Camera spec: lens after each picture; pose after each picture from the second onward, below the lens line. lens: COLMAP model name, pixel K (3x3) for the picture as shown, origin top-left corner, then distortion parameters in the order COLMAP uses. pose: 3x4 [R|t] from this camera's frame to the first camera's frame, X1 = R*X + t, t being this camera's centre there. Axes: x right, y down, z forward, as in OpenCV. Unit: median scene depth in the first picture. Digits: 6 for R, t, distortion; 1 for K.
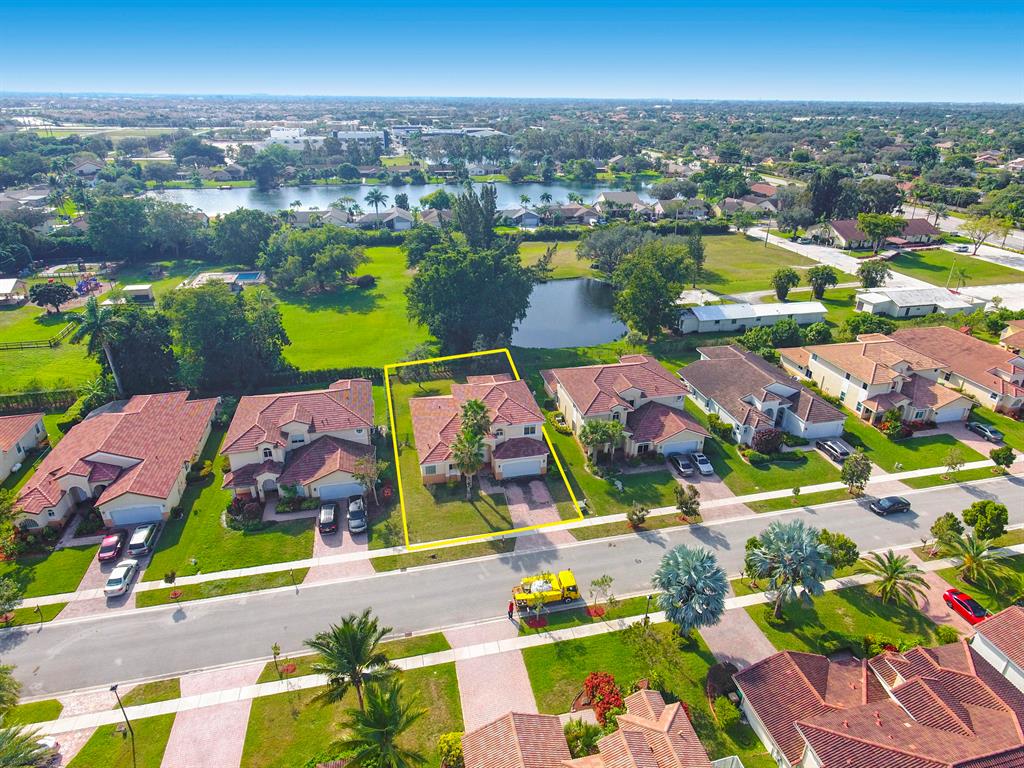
lens RADIAL K [[589.1, 0, 512.0], [0, 589.1, 384.0], [0, 0, 1]] dist [-0.004654, -0.001479]
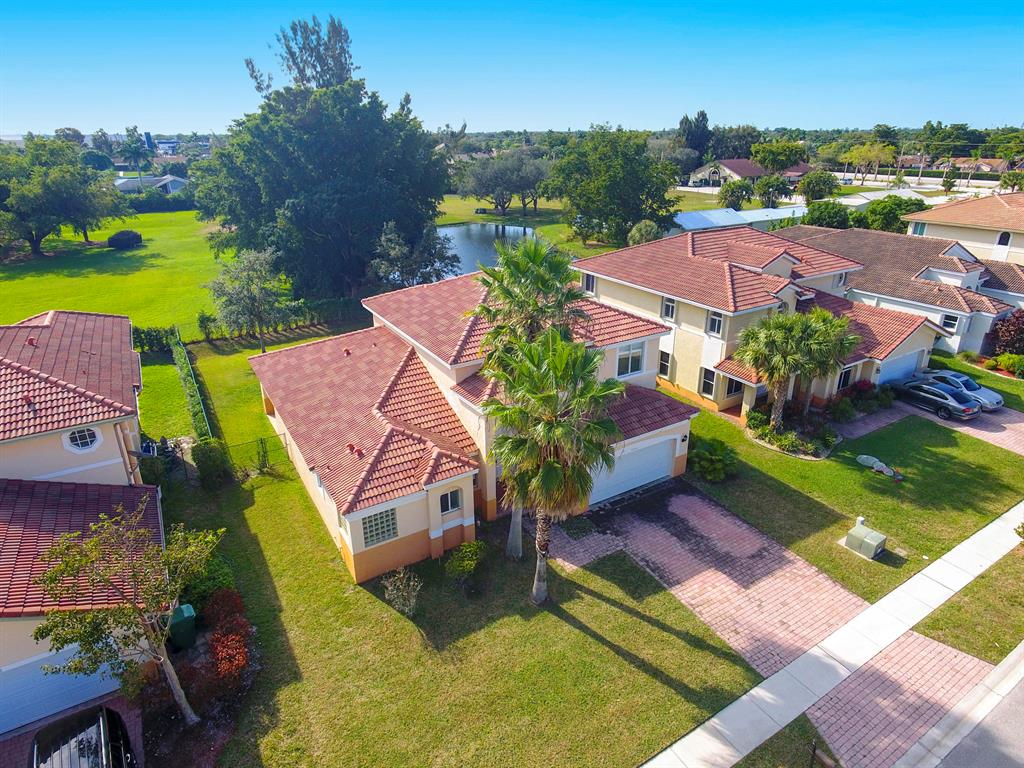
lens RADIAL K [[589.1, 0, 512.0], [0, 589.1, 384.0], [0, 0, 1]] dist [-0.004654, -0.001479]
pose [[0.946476, -0.135715, 0.292855, -0.151154], [0.151174, 0.988030, -0.030707, 0.095548], [-0.285182, 0.073335, 0.955664, 0.700273]]
